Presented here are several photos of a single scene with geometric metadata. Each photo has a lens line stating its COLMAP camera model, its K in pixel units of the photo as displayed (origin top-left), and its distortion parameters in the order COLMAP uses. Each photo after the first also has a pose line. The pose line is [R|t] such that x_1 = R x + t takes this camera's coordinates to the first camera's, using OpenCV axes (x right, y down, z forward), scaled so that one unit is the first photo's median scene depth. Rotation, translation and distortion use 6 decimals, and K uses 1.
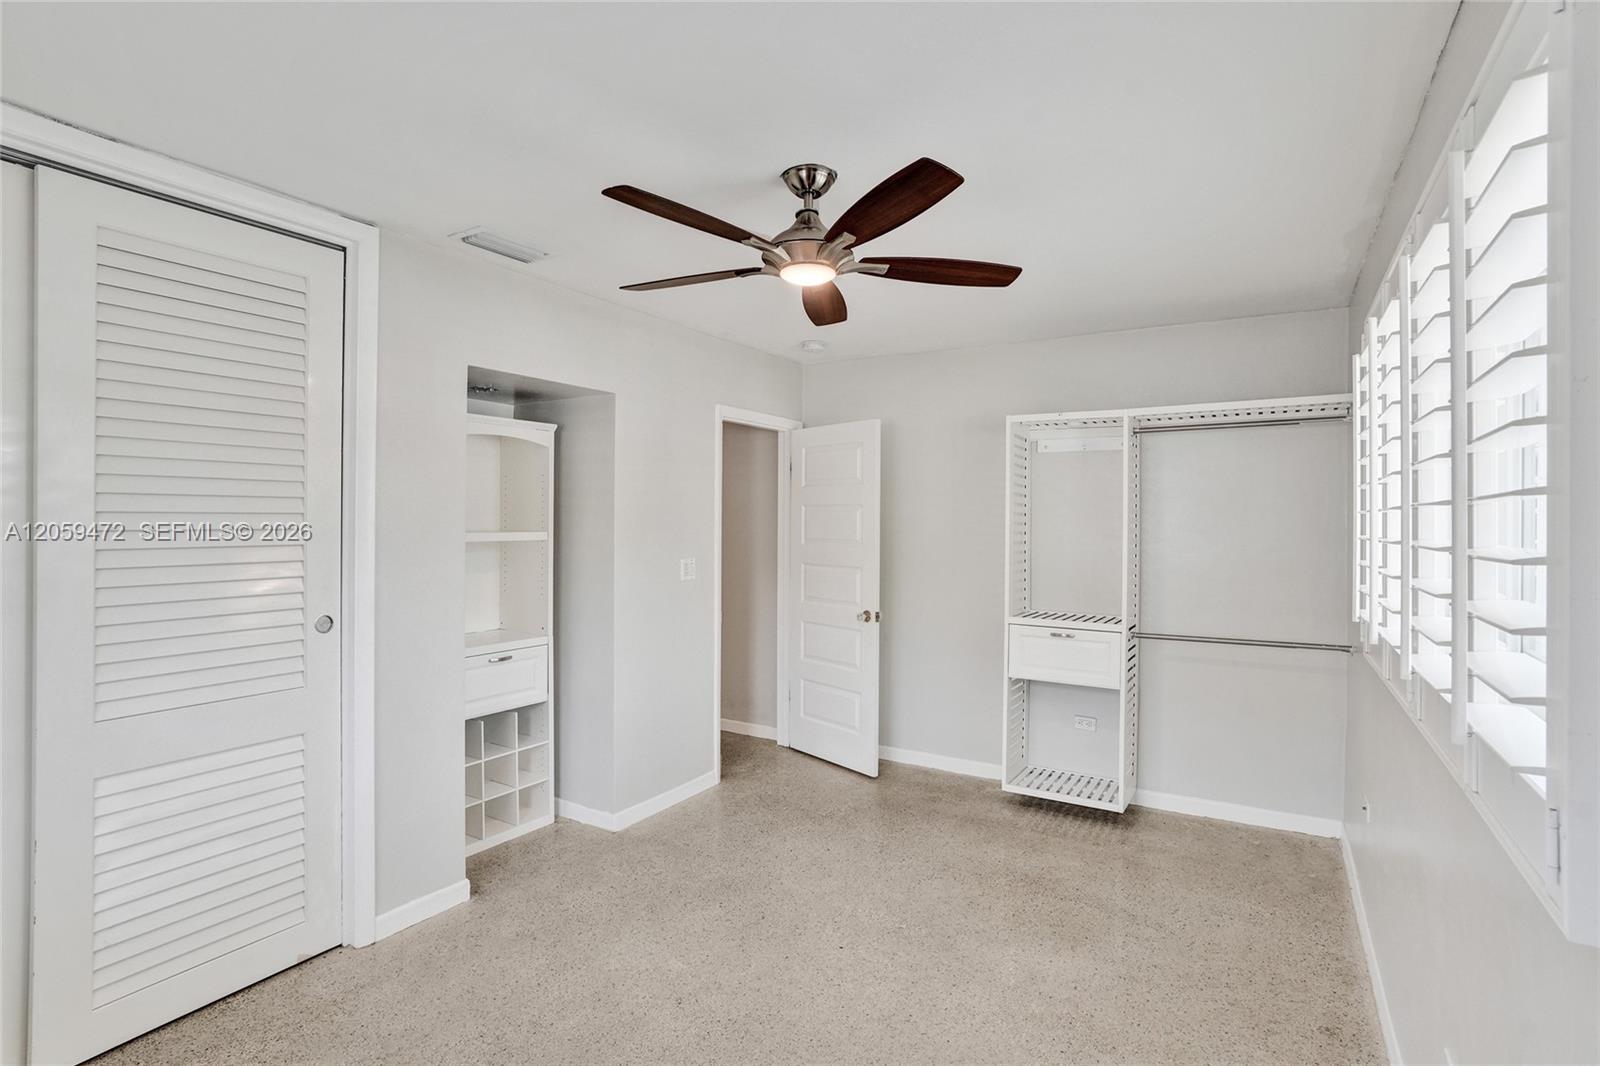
lens RADIAL K [[775.2, 0, 802.0], [0, 775.2, 524.4], [0, 0, 1]] dist [-0.054747, 0.031674]
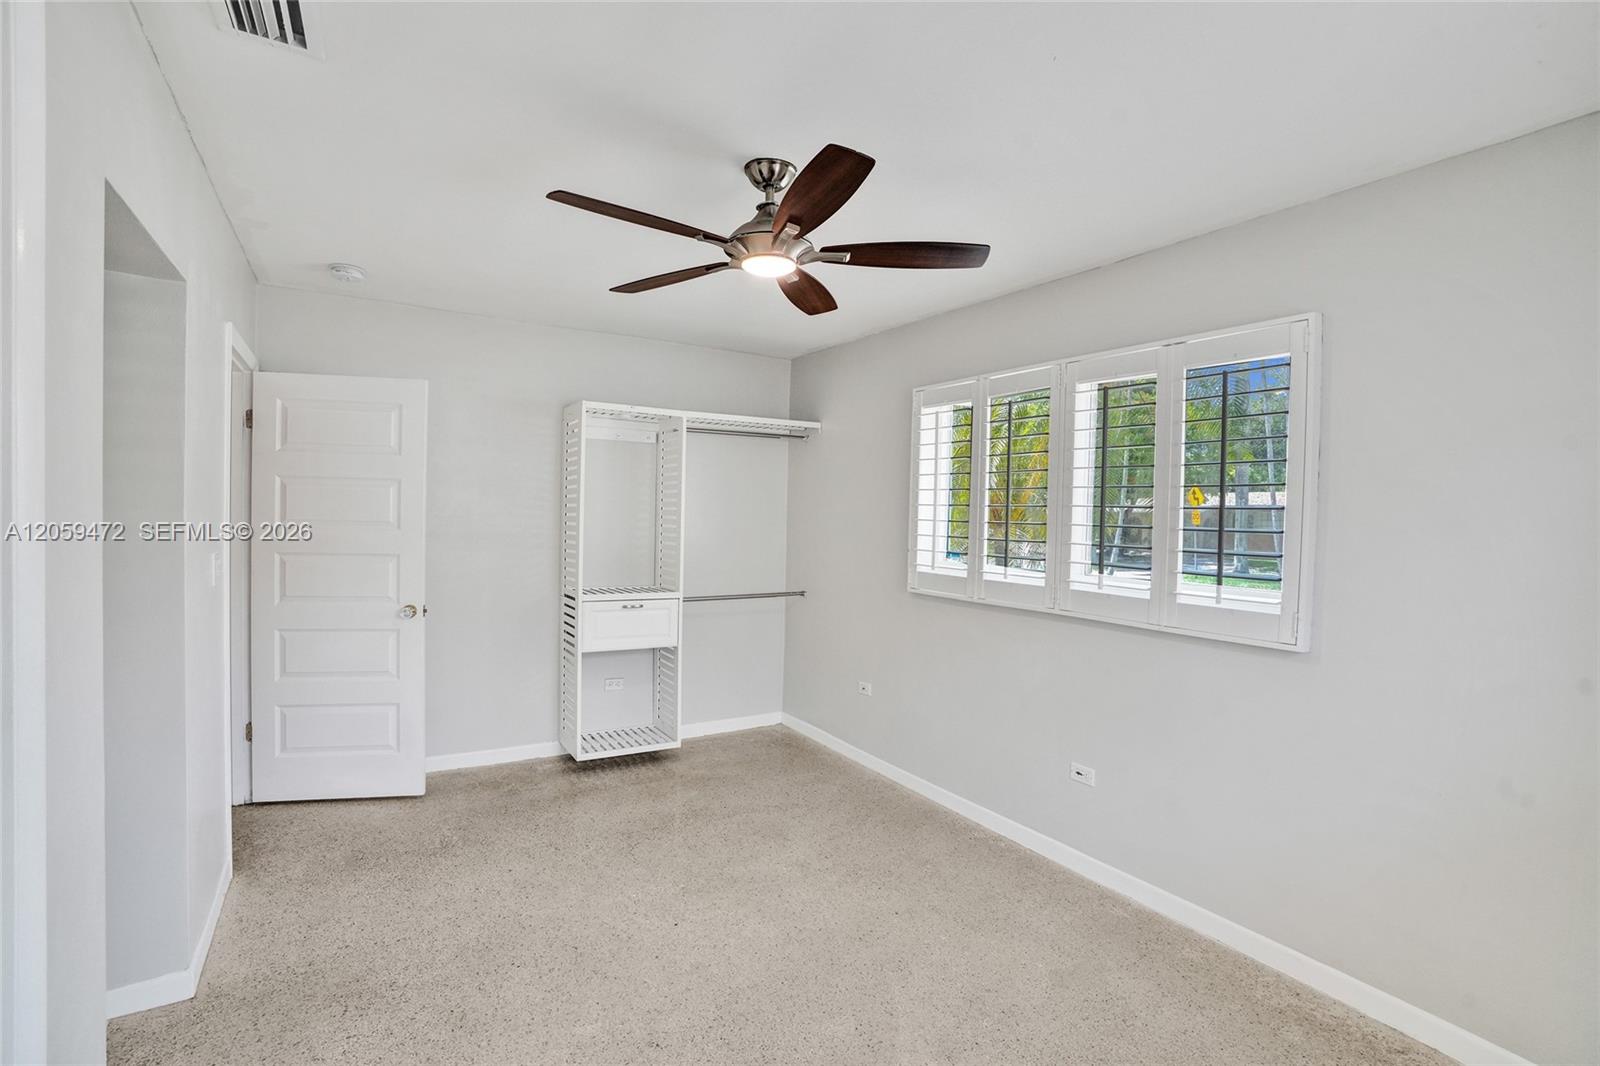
lens RADIAL K [[748.2, 0, 806.1], [0, 748.2, 530.3], [0, 0, 1]] dist [-0.071496, 0.027794]
pose [[0.444435, -0.017213, 0.895646, -0.533927], [-0.020114, 0.999372, 0.029188, -0.003175], [-0.895585, -0.030987, 0.443809, 0.308782]]
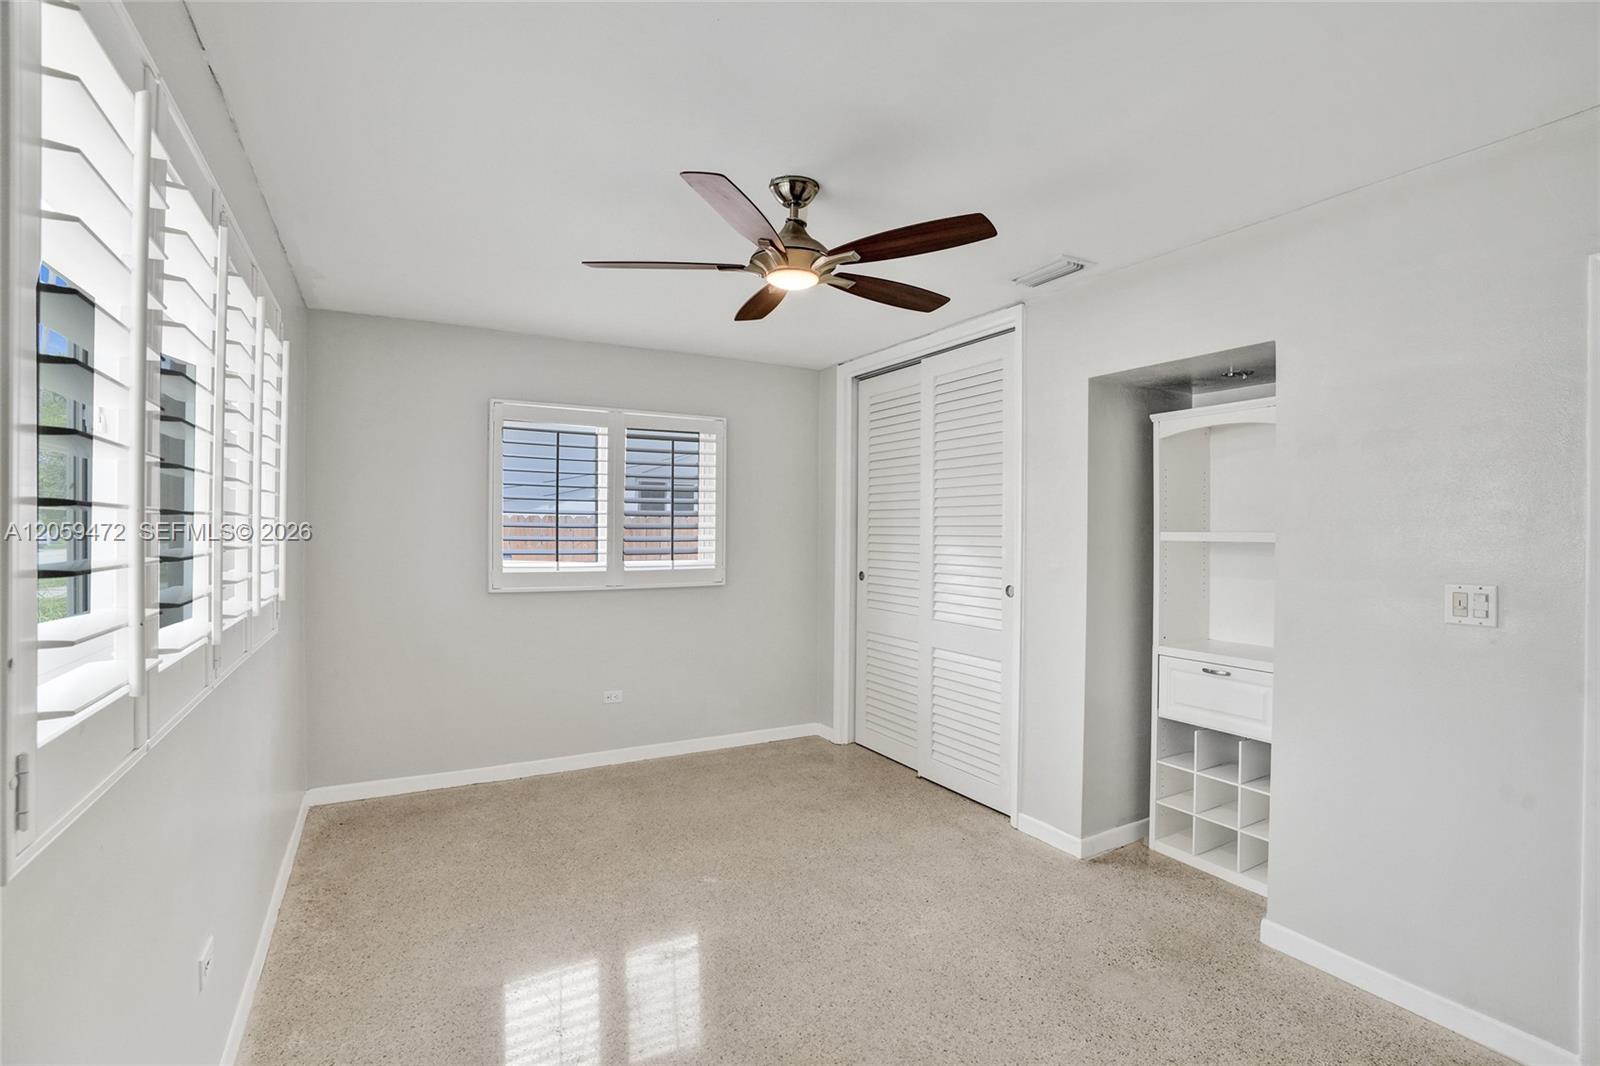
lens RADIAL K [[748.2, 0, 806.1], [0, 748.2, 530.3], [0, 0, 1]] dist [-0.071496, 0.027794]
pose [[-0.482119, -0.003507, -0.876099, 0.563324], [-0.010500, 0.999943, 0.001775, 0.011814], [0.876043, 0.010055, -0.482128, 0.940299]]
